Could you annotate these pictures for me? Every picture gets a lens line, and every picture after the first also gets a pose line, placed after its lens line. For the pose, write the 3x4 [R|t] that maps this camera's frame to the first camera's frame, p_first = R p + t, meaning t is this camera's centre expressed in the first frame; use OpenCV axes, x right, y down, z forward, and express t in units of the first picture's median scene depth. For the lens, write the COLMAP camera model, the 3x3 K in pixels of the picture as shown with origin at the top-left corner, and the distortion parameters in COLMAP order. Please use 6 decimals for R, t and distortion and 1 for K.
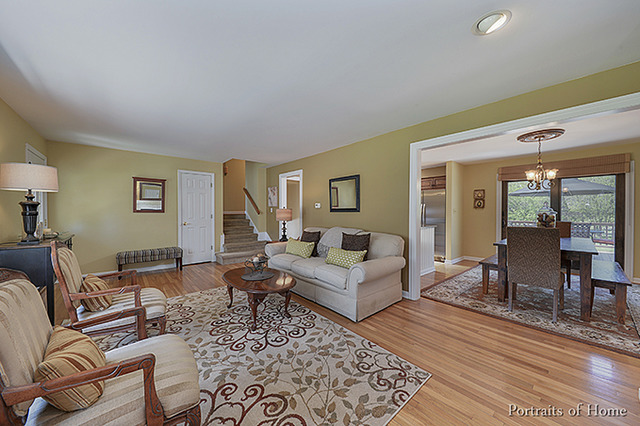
lens RADIAL K [[233.0, 0, 320.0], [0, 233.0, 213.0], [0, 0, 1]] dist [-0.001554, -0.000115]
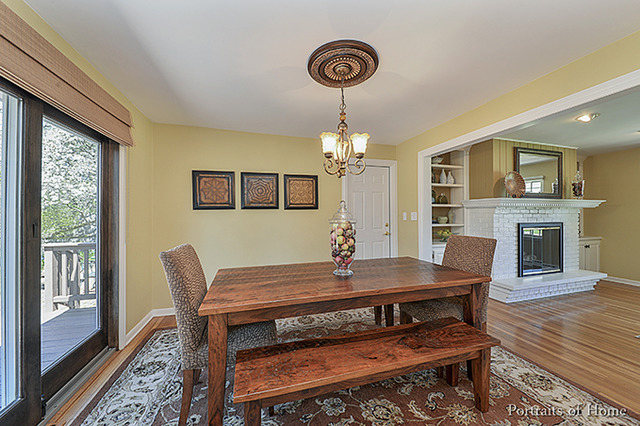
lens RADIAL K [[240.3, 0, 320.0], [0, 240.3, 213.0], [0, 0, 1]] dist [0.002293, -0.000163]
pose [[-0.911945, -0.000503, 0.410313, 1.095260], [0.003290, 0.999958, 0.008537, -0.041008], [-0.410300, 0.009136, -0.911905, 2.097057]]
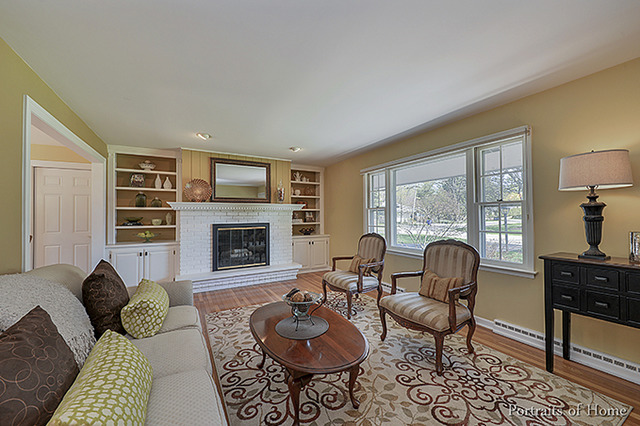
lens RADIAL K [[240.3, 0, 320.0], [0, 240.3, 213.0], [0, 0, 1]] dist [0.002293, -0.000163]
pose [[-0.979906, 0.009759, 0.199219, -0.483306], [0.007994, 0.999921, -0.009662, -0.016374], [-0.199297, -0.007875, -0.979907, 1.761911]]
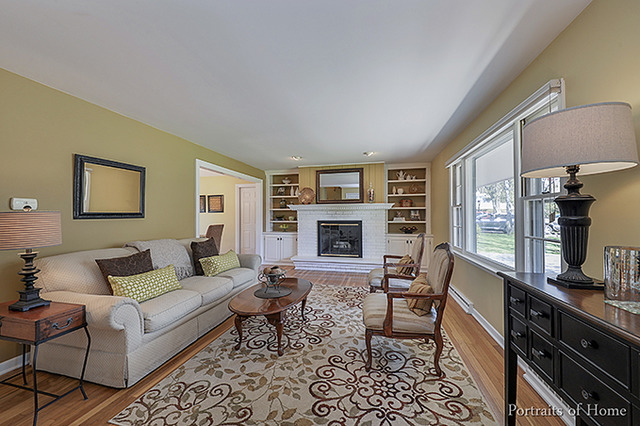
lens RADIAL K [[235.4, 0, 330.9], [0, 235.4, 214.0], [0, 0, 1]] dist [0.000871, -0.000054]
pose [[-0.618803, 0.007707, 0.785508, -1.196650], [0.009188, 0.999954, -0.002573, -0.016164], [-0.785492, 0.005625, -0.618846, 1.509281]]
